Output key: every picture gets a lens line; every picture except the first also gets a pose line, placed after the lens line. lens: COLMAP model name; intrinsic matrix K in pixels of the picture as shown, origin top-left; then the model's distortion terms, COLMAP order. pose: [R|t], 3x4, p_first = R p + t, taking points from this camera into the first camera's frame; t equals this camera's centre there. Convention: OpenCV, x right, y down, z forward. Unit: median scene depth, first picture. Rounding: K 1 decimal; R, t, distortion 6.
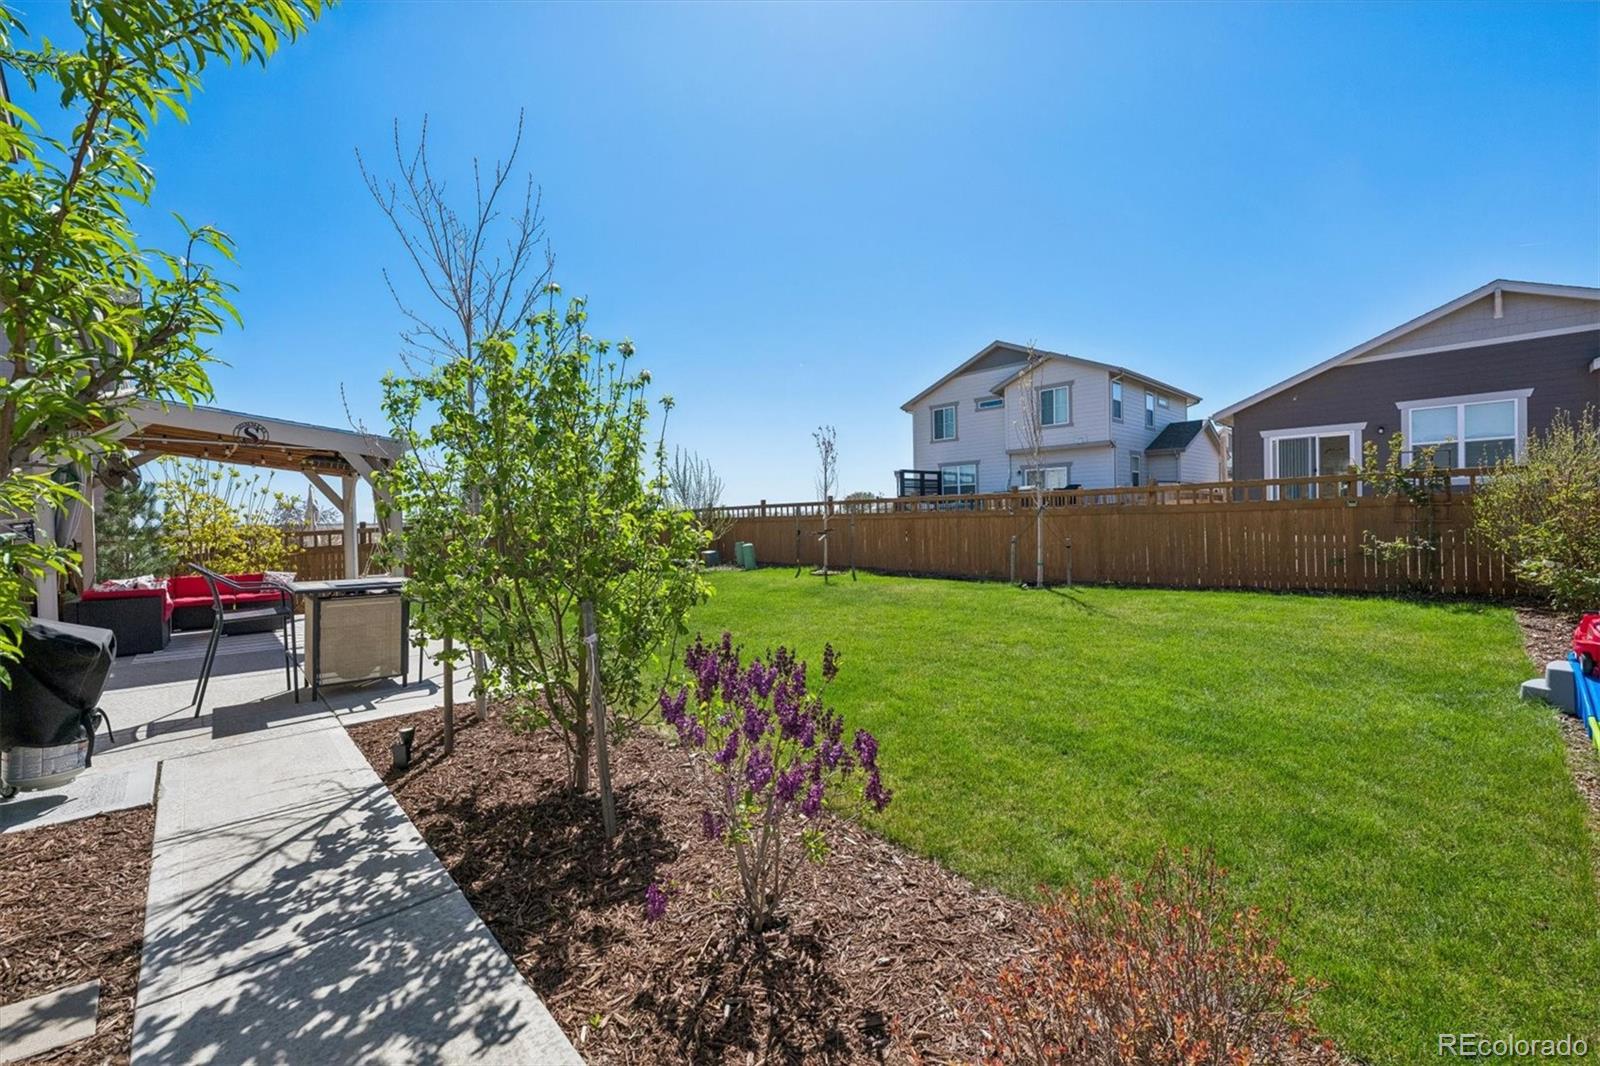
lens RADIAL K [[649.4, 0, 811.4], [0, 649.4, 520.5], [0, 0, 1]] dist [-0.003745, 0.001082]
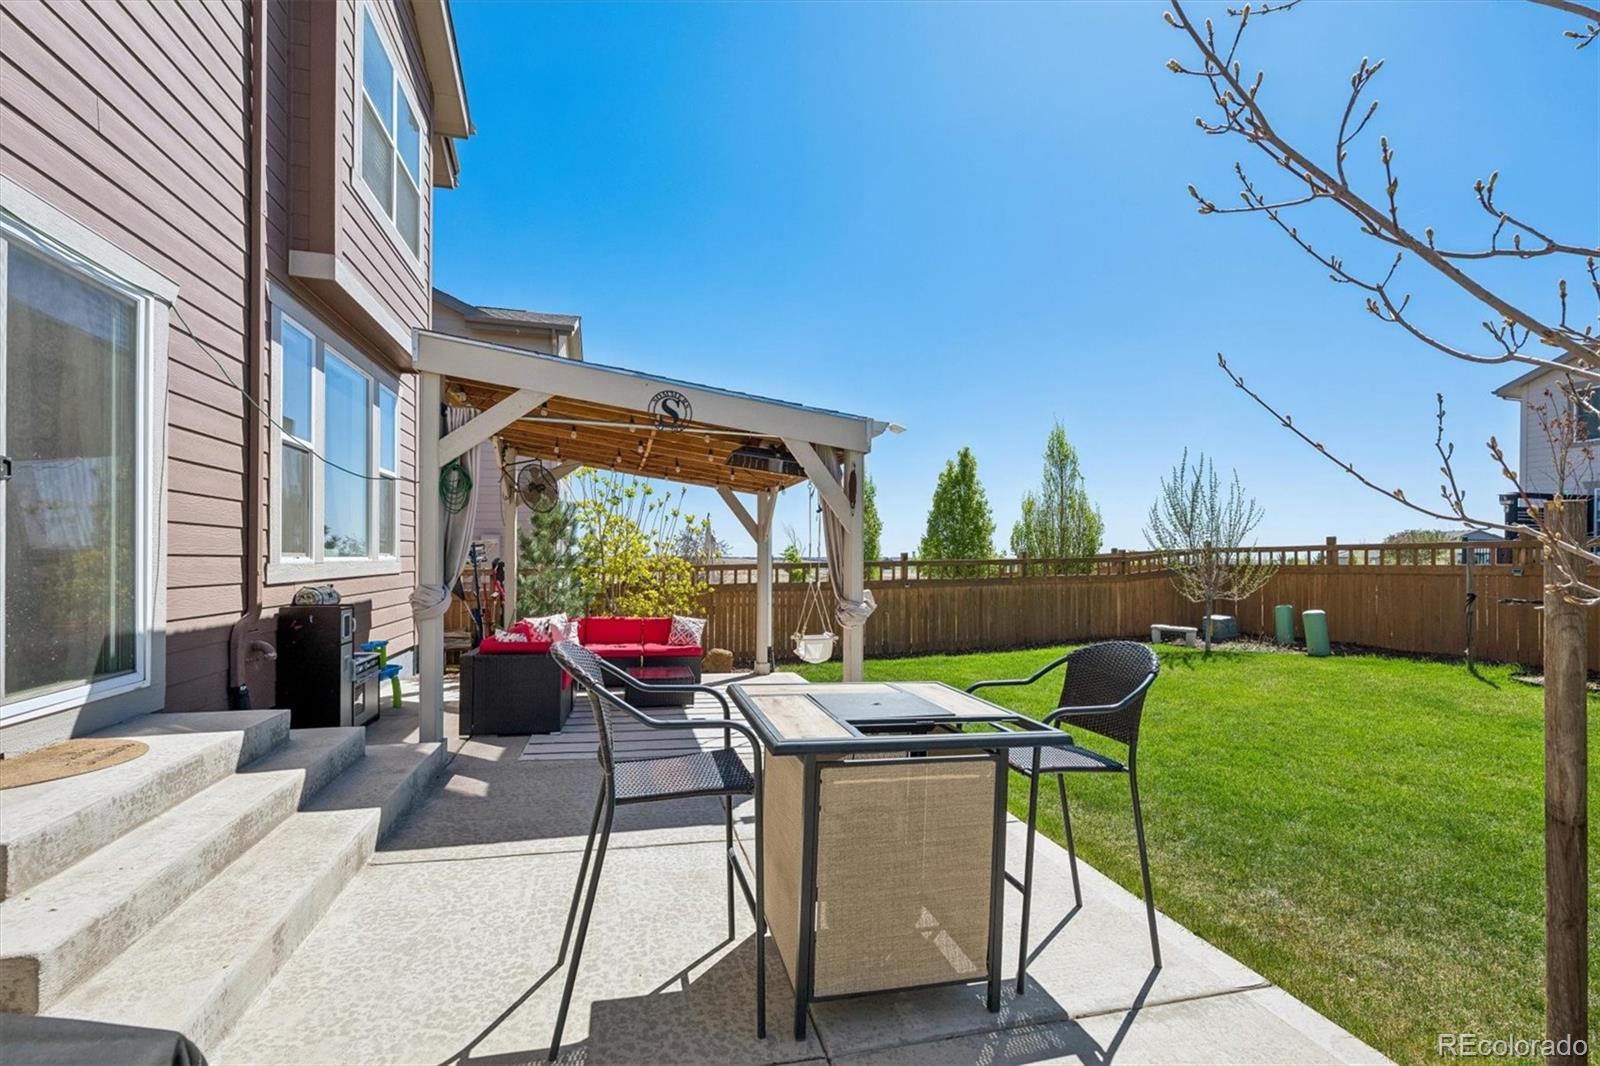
lens RADIAL K [[685.3, 0, 811.3], [0, 685.3, 559.0], [0, 0, 1]] dist [-0.002104, -0.000188]
pose [[0.881611, 0.028921, -0.471089, -0.222848], [-0.031989, 0.999487, 0.001496, 0.003203], [0.470891, 0.013751, 0.882084, 0.250698]]
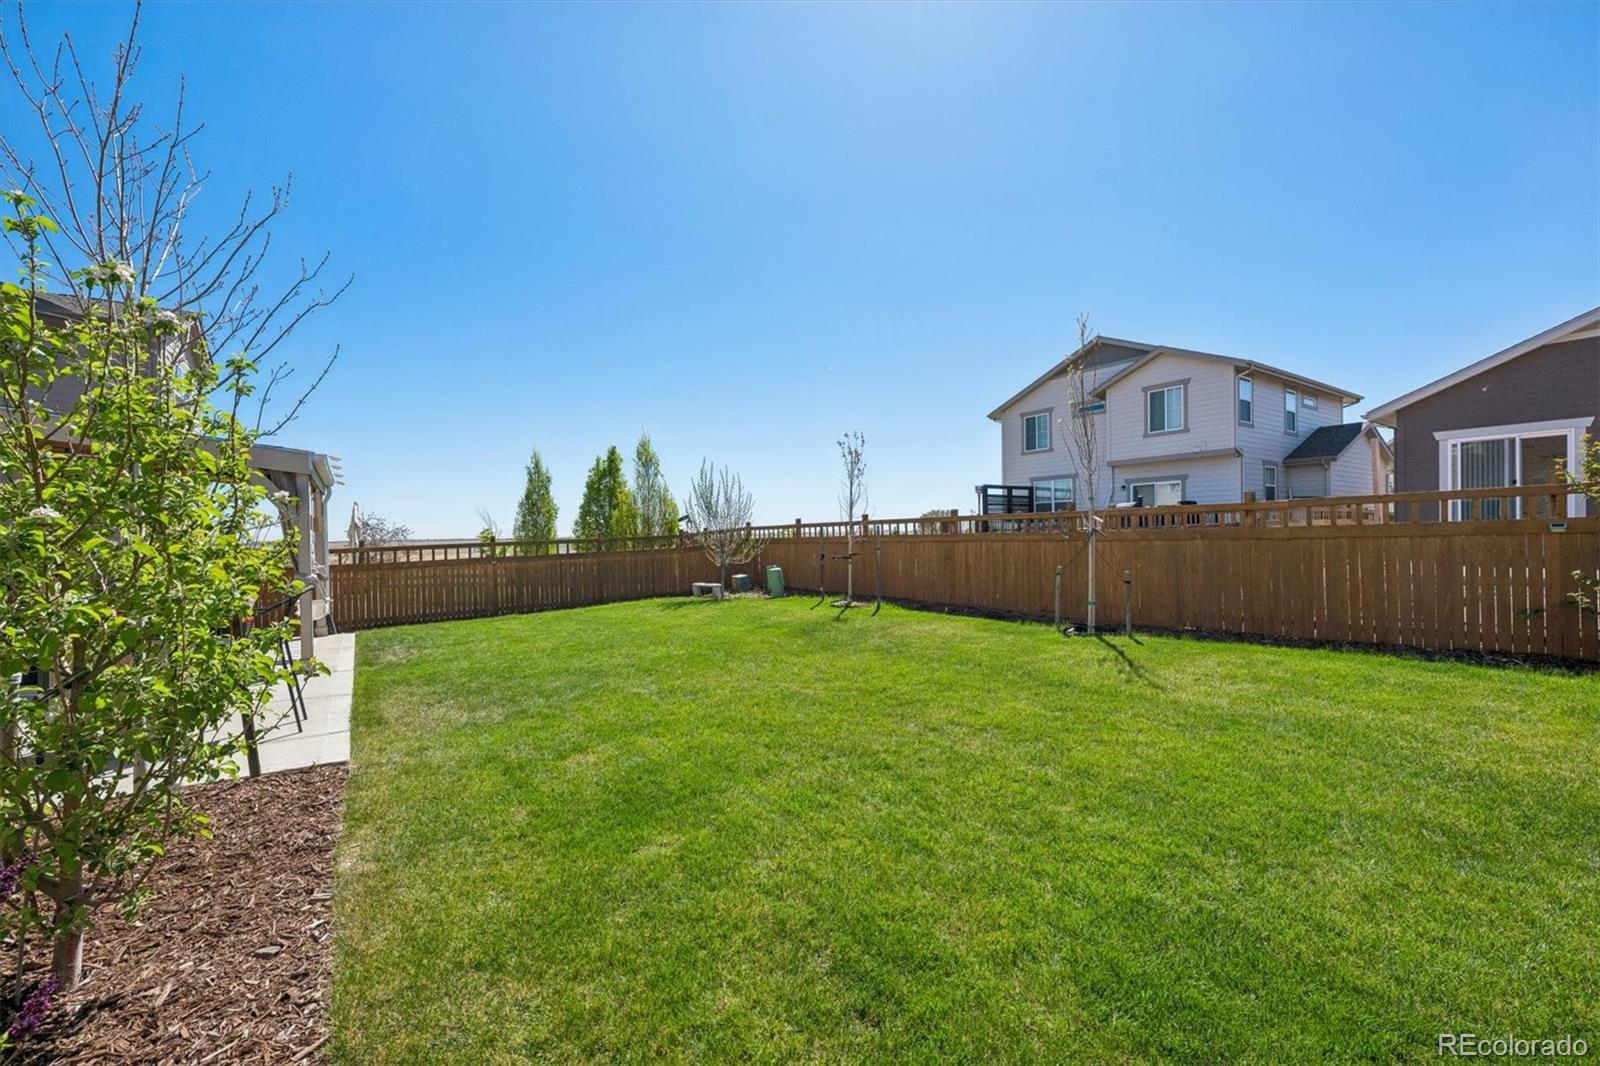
lens RADIAL K [[649.4, 0, 832.3], [0, 649.4, 537.1], [0, 0, 1]] dist [-0.003745, 0.001082]
pose [[0.986745, 0.006859, -0.162130, 0.131719], [-0.007044, 0.999975, -0.000565, -0.007003], [0.162123, 0.001700, 0.986769, 0.141651]]
